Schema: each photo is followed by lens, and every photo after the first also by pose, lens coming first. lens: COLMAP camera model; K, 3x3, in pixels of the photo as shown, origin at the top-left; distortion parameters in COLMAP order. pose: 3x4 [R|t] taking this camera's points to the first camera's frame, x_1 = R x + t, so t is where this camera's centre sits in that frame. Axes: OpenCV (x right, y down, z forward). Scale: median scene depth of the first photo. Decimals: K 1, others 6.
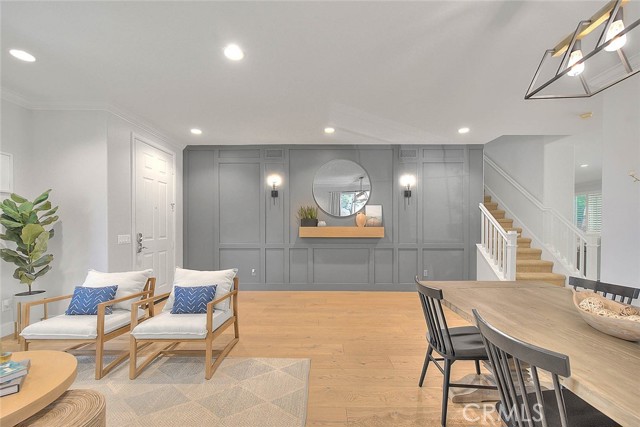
lens RADIAL K [[262.8, 0, 320.5], [0, 262.8, 221.8], [0, 0, 1]] dist [-0.002047, -0.000227]
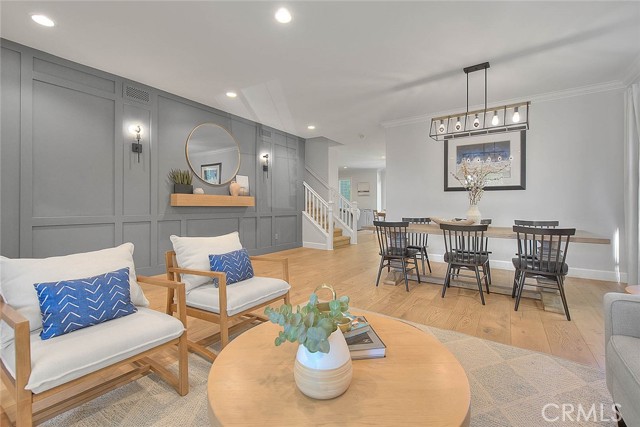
lens RADIAL K [[281.5, 0, 319.4], [0, 281.5, 203.3], [0, 0, 1]] dist [-0.001714, -0.000205]
pose [[0.539698, 0.008328, 0.841817, -0.574830], [-0.013950, 0.999902, -0.000948, 0.043235], [-0.841743, -0.011232, 0.539762, 0.139042]]
